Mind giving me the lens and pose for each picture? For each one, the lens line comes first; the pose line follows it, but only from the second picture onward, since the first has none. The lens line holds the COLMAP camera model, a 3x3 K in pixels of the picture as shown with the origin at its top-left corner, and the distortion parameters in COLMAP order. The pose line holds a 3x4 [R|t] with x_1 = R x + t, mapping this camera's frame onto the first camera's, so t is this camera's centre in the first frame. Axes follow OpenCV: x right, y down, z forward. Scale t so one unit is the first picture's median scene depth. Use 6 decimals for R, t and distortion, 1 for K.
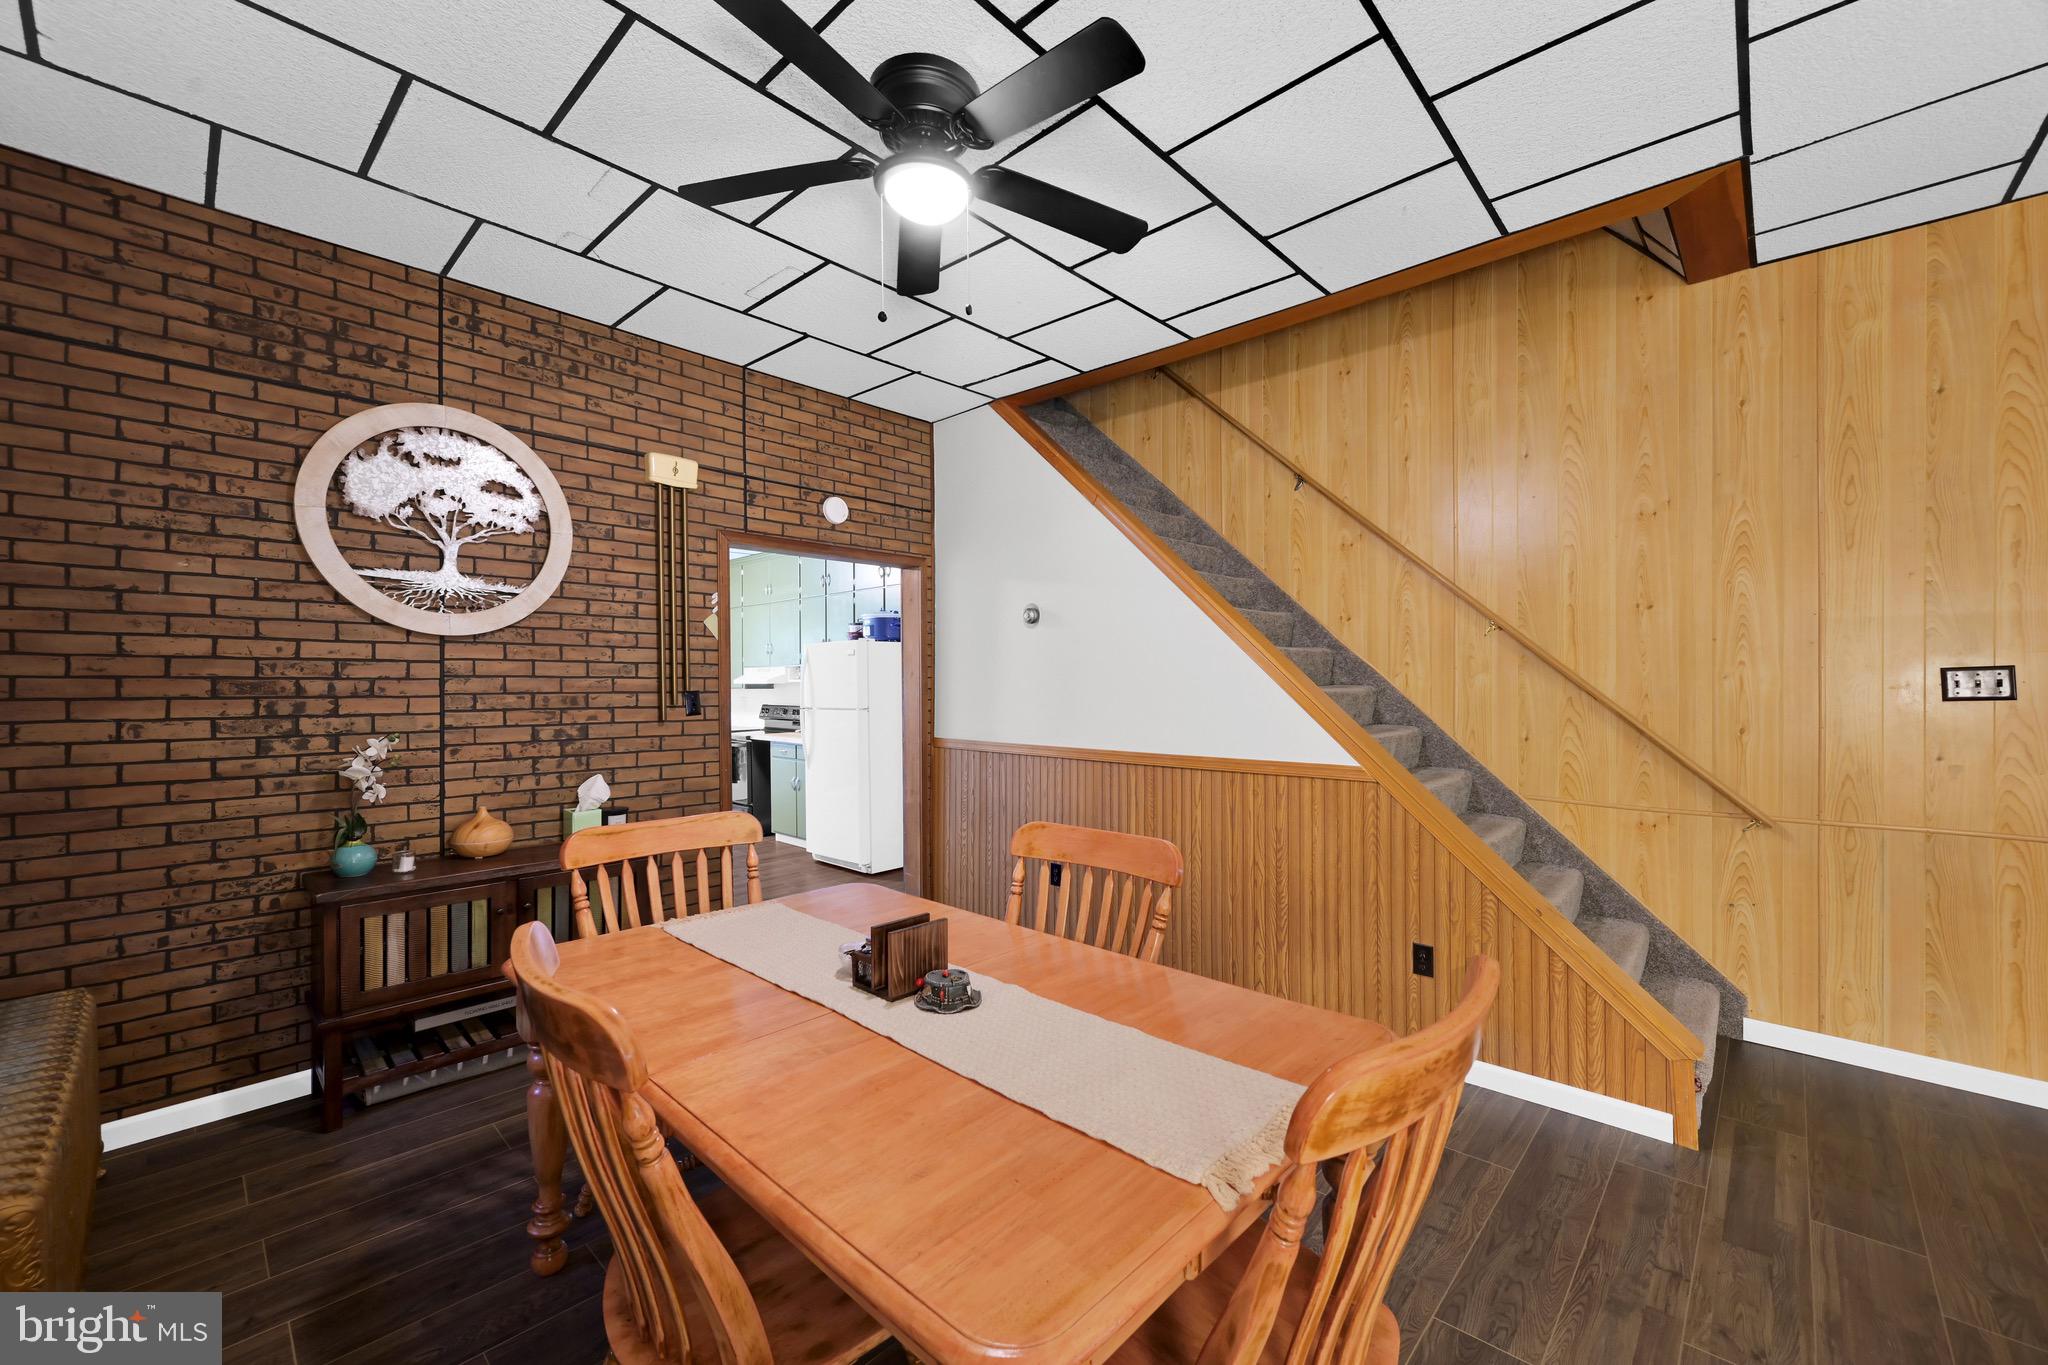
lens RADIAL K [[816.3, 0, 1032.0], [0, 816.3, 687.4], [0, 0, 1]] dist [0.000809, 0.000017]
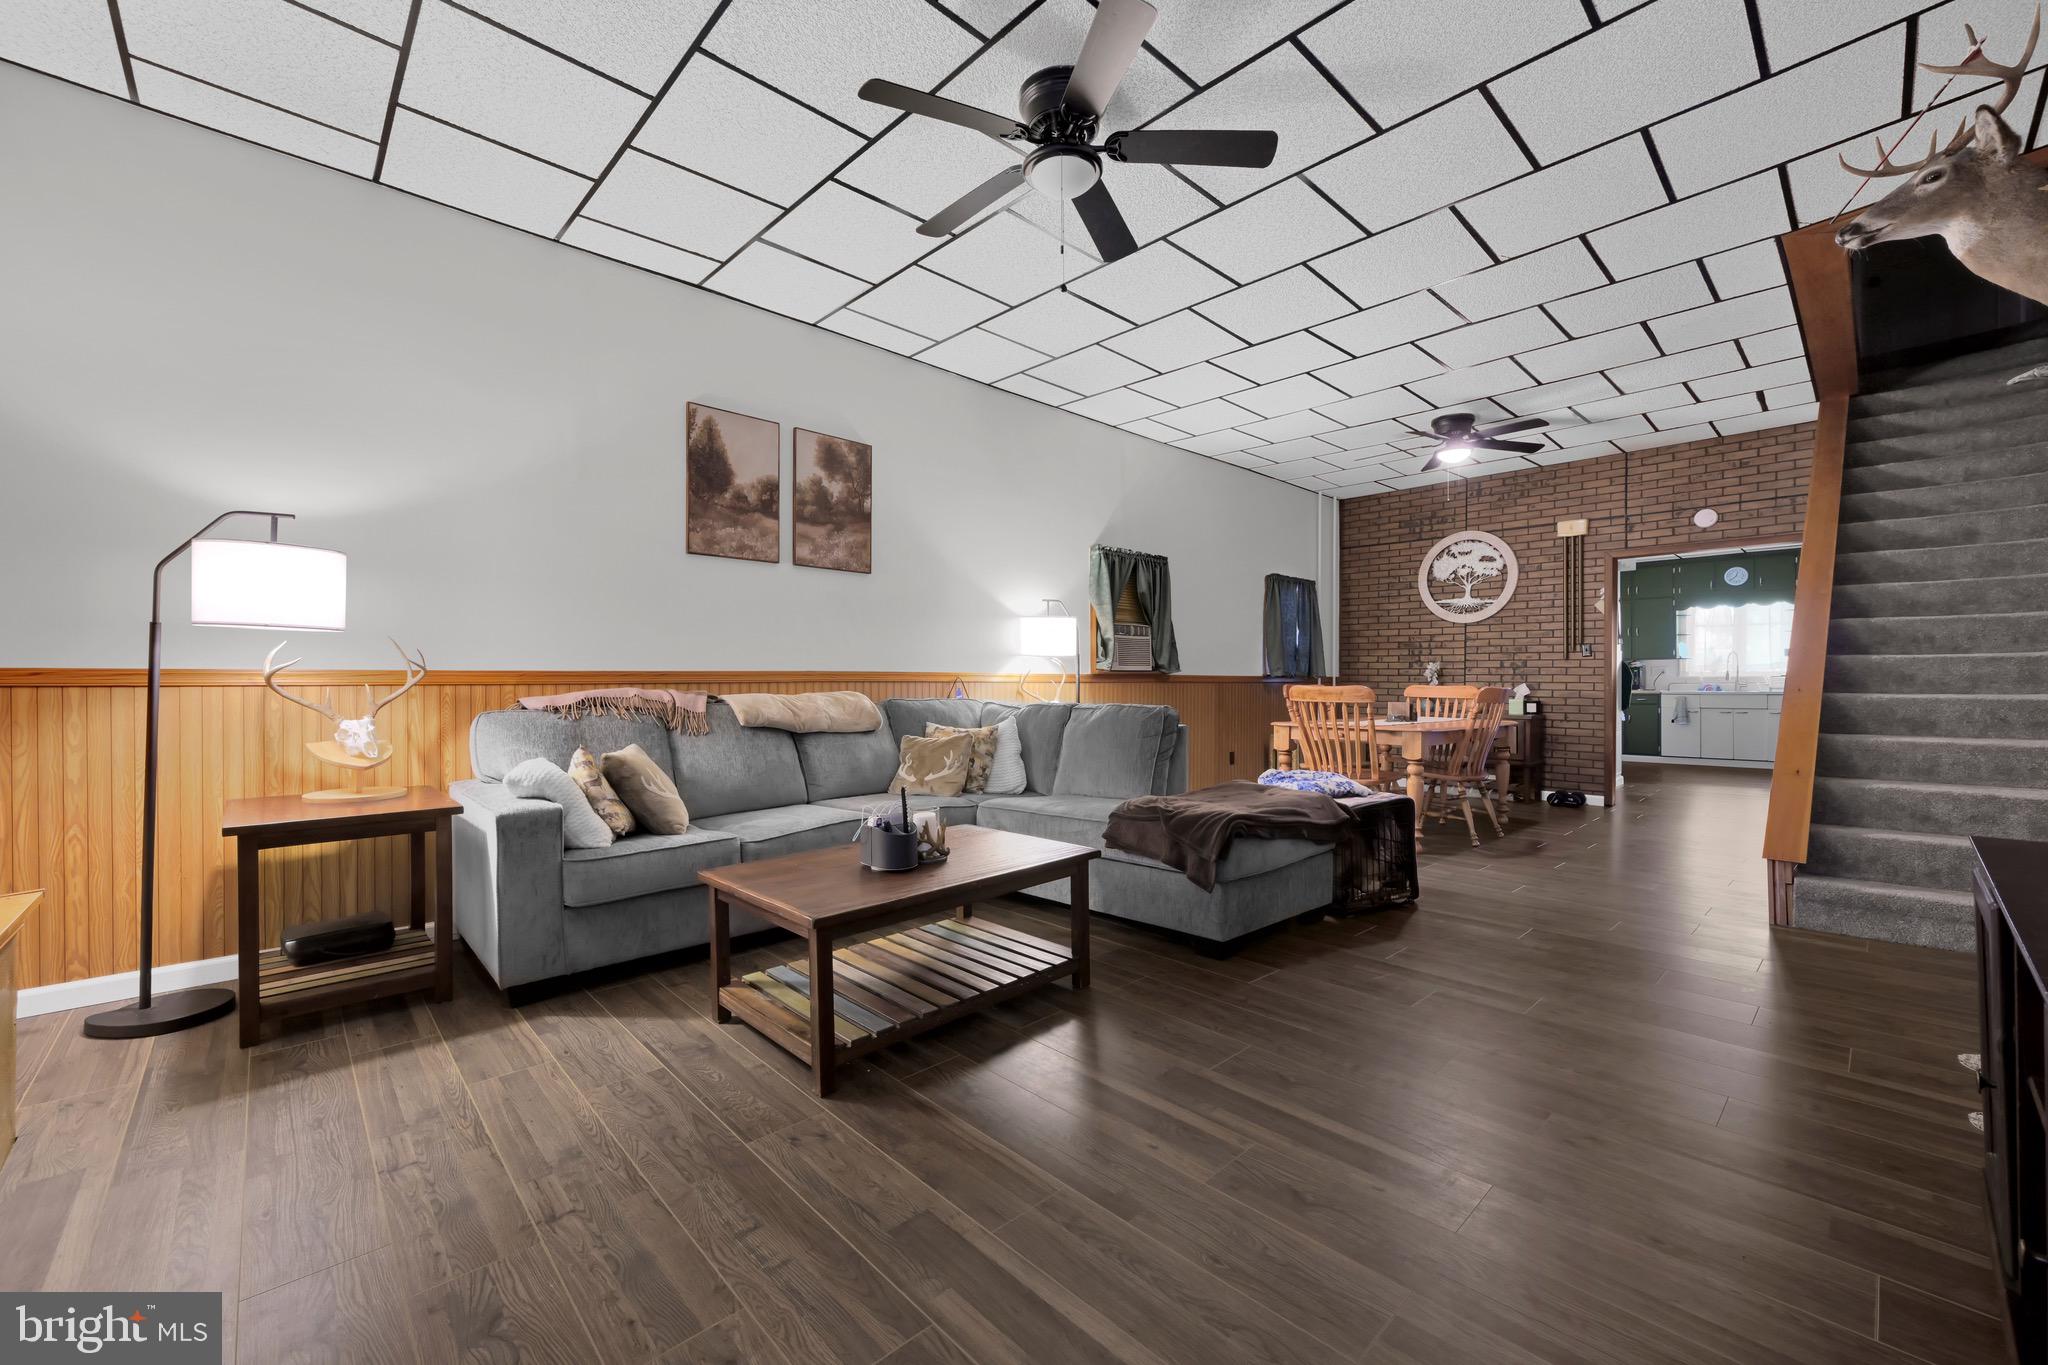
lens RADIAL K [[816.3, 0, 1025.4], [0, 816.3, 680.8], [0, 0, 1]] dist [0.000809, 0.000017]
pose [[-0.060937, 0.003056, -0.998137, 1.720271], [-0.008299, 0.999959, 0.003568, 0.106573], [0.998107, 0.008501, -0.060910, -0.172127]]
